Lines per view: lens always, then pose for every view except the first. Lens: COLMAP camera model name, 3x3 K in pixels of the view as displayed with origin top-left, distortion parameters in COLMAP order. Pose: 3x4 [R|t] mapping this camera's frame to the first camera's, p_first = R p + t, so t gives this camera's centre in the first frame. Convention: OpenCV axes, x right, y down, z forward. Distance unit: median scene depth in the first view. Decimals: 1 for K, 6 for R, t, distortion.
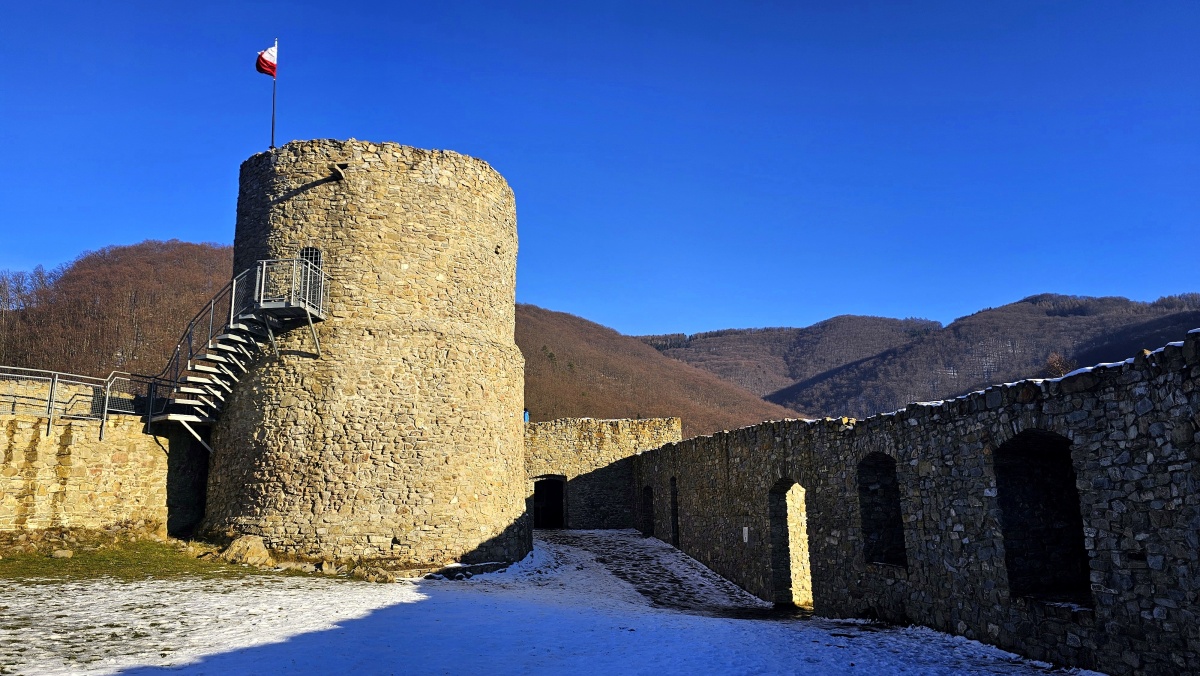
lens RADIAL K [[790.7, 0, 594.0], [0, 790.7, 342.4], [0, 0, 1]] dist [0.090262, -0.082865]
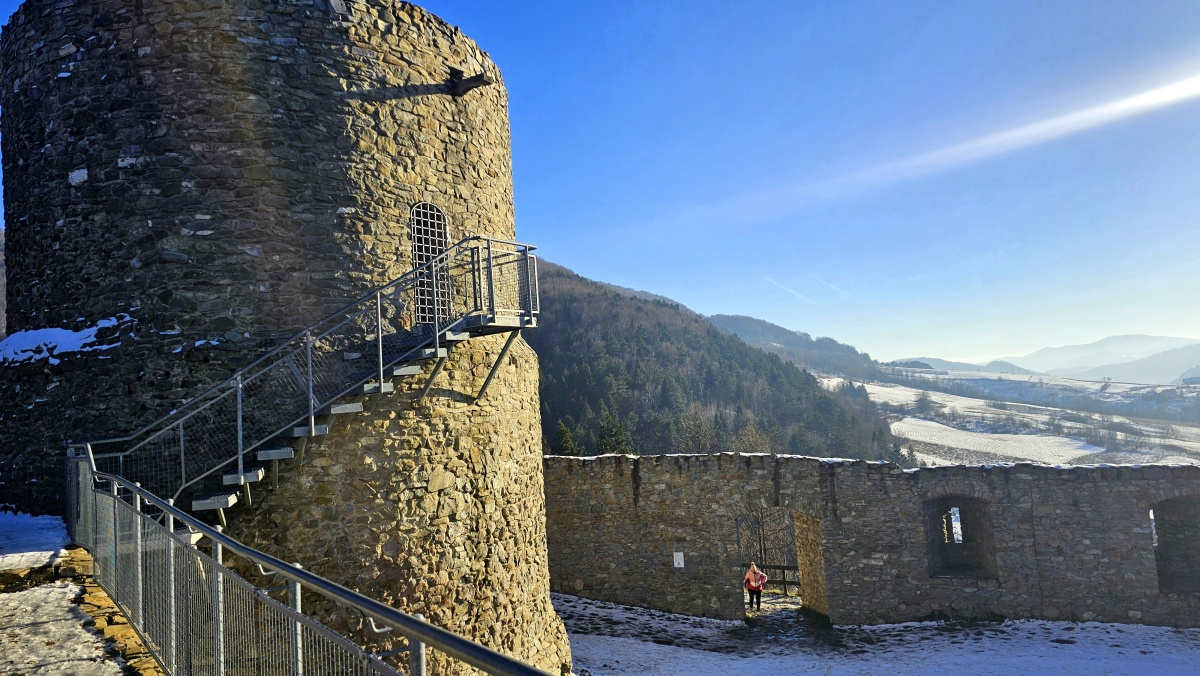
lens RADIAL K [[792.4, 0, 589.8], [0, 792.4, 337.6], [0, 0, 1]] dist [0.087110, -0.076053]
pose [[0.515416, 0.050936, 0.855425, -0.774488], [-0.118075, 0.992932, 0.012019, -0.044212], [-0.848767, -0.107200, 0.517787, 0.595050]]
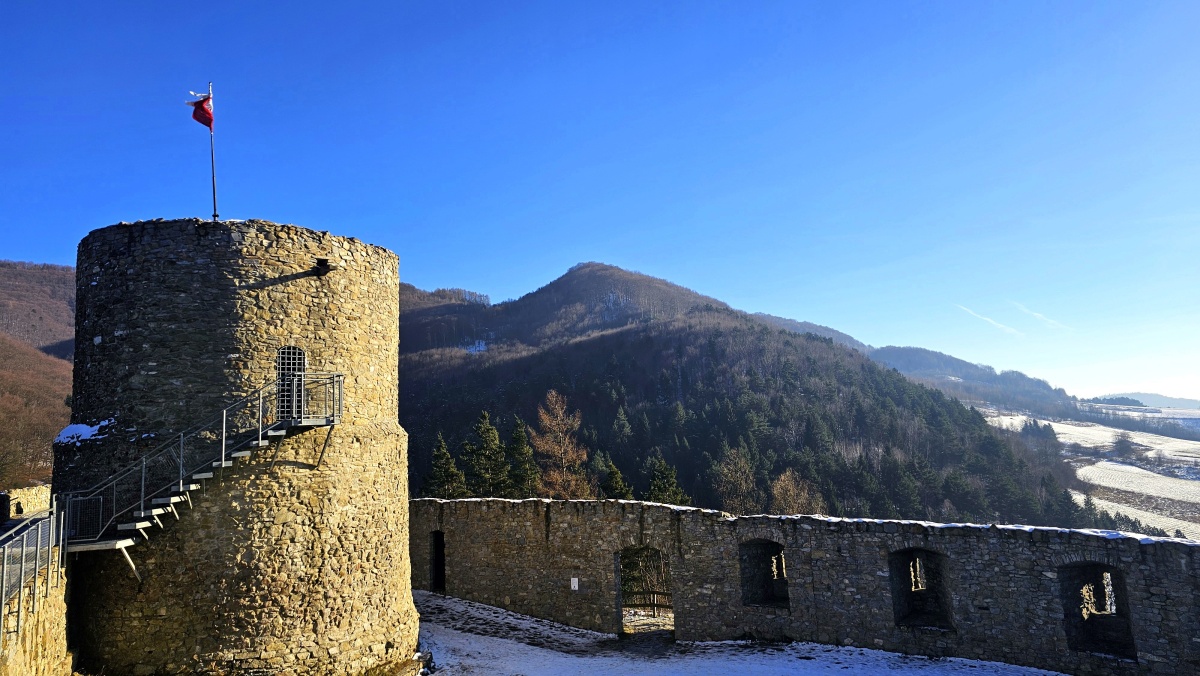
lens RADIAL K [[795.9, 0, 594.2], [0, 795.9, 325.3], [0, 0, 1]] dist [0.089247, -0.085094]
pose [[0.674485, 0.090552, 0.732714, -0.807380], [-0.112236, 0.993491, -0.019463, -0.163825], [-0.729707, -0.069110, 0.680258, 0.099320]]
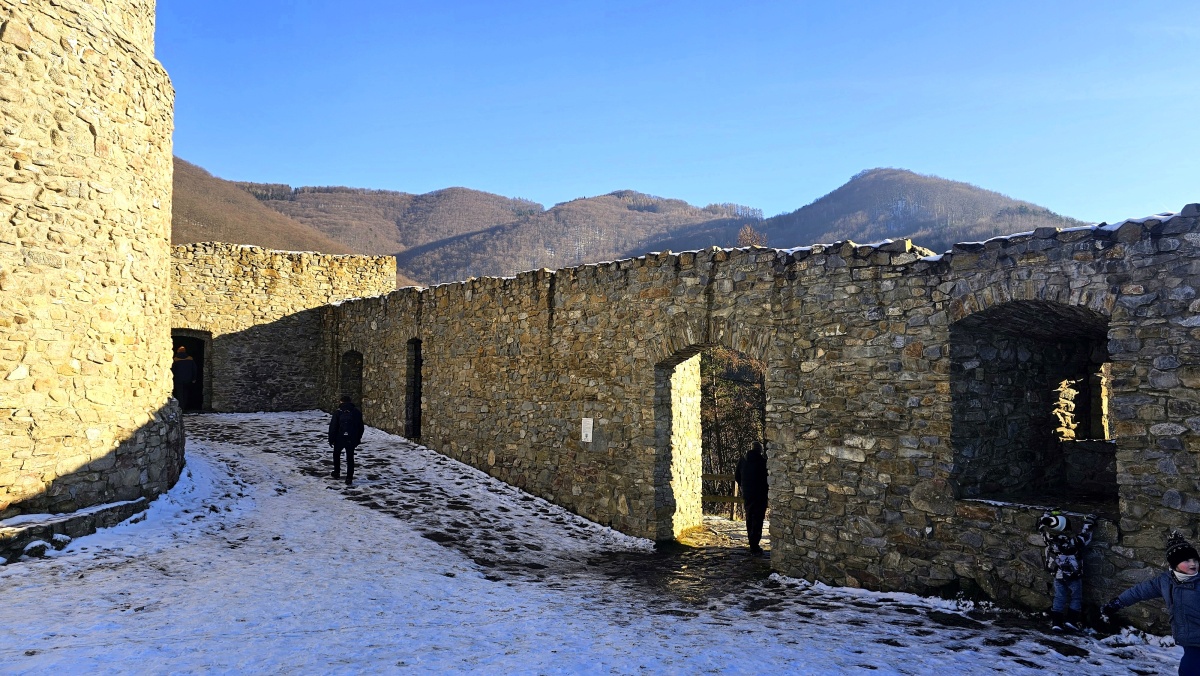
lens RADIAL K [[792.3, 0, 589.5], [0, 792.3, 320.4], [0, 0, 1]] dist [0.100208, -0.091296]
pose [[0.884783, 0.043960, 0.463925, -0.104915], [-0.107938, 0.987800, 0.112255, 0.084482], [-0.453330, -0.149397, 0.878733, 0.460341]]
